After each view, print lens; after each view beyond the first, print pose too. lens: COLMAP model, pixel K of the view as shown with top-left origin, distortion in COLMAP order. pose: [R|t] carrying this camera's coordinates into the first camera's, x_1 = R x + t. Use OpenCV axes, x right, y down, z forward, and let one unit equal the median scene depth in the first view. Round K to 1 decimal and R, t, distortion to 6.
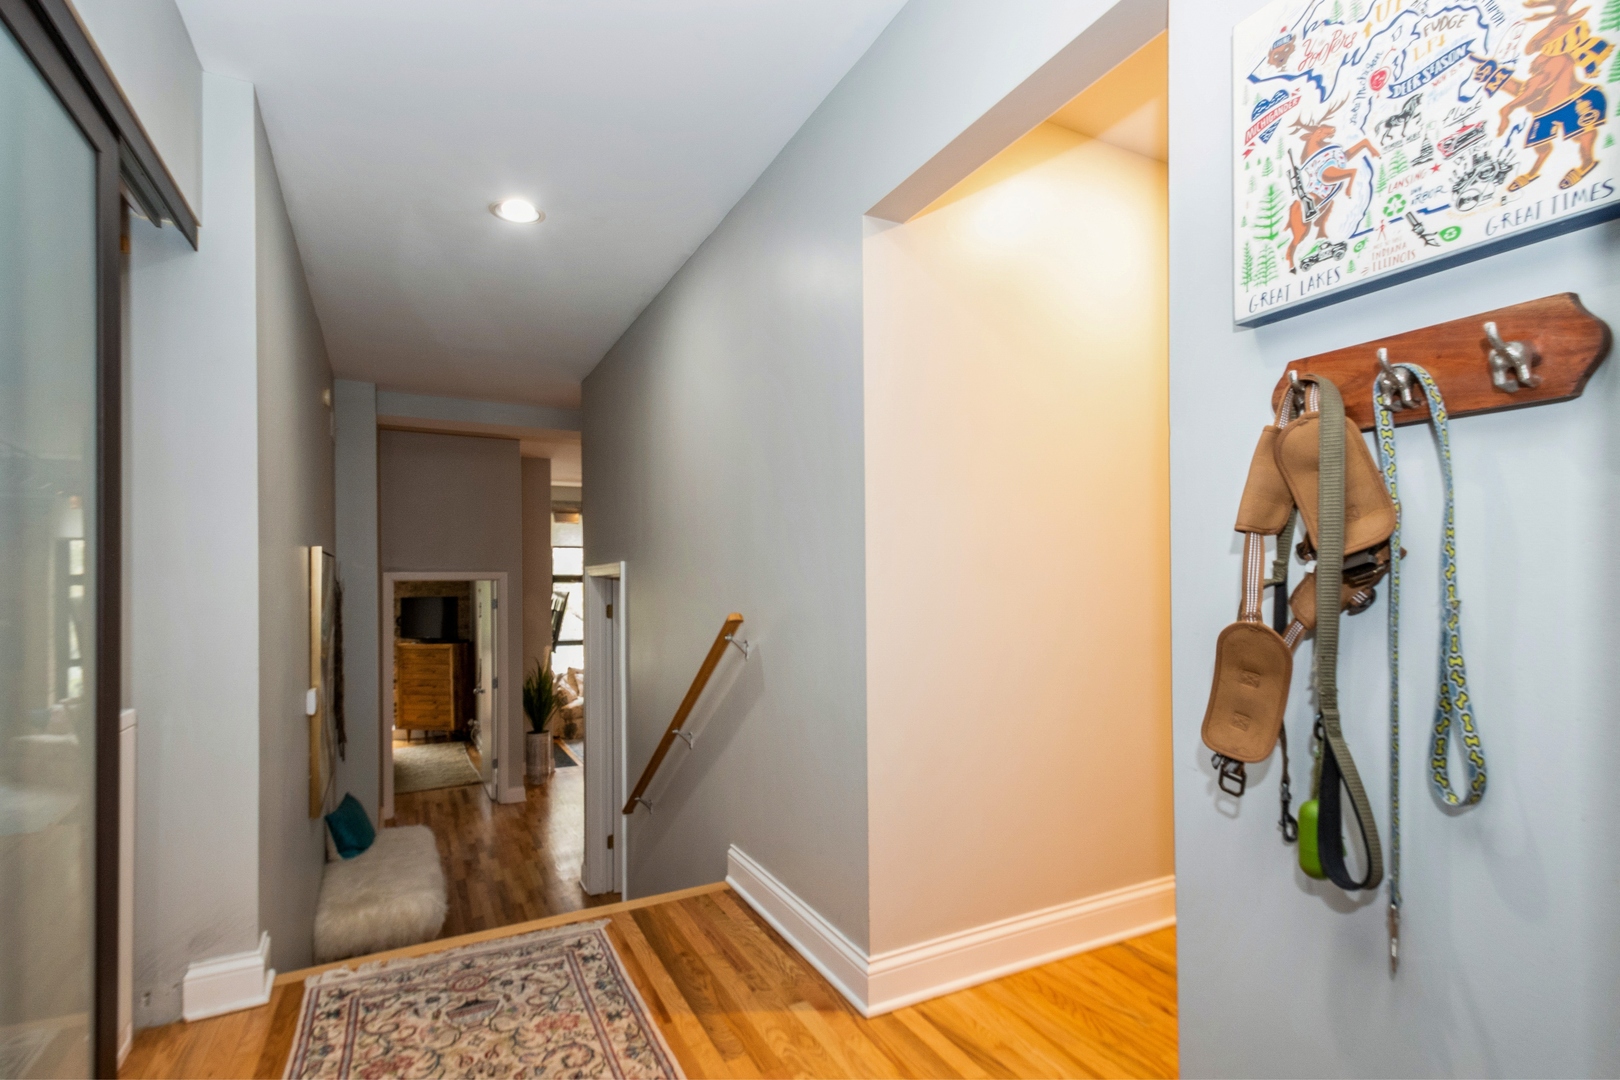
lens RADIAL K [[728.3, 0, 806.8], [0, 728.3, 583.3], [0, 0, 1]] dist [0.023441, -0.020274]
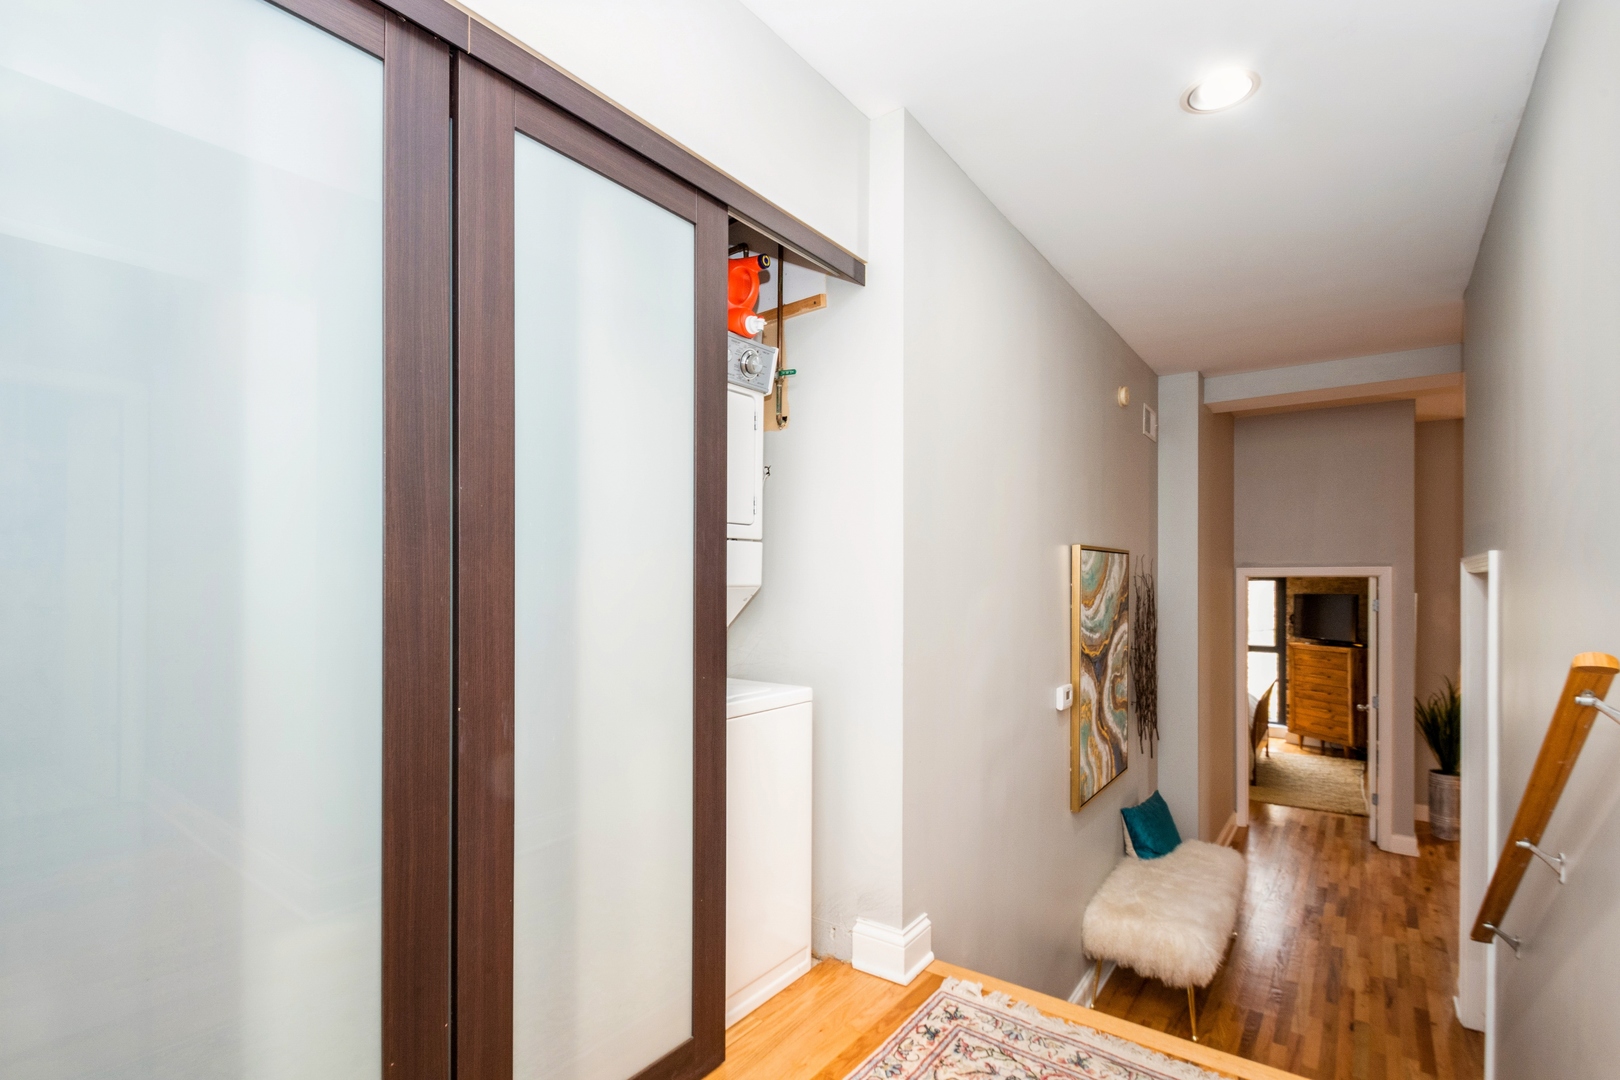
lens RADIAL K [[728.3, 0, 806.8], [0, 728.3, 583.3], [0, 0, 1]] dist [0.023441, -0.020274]
pose [[0.453853, 0.010990, -0.891009, 0.053876], [-0.005363, 0.999940, 0.009602, -0.003475], [0.891061, 0.000420, 0.453884, 0.178879]]
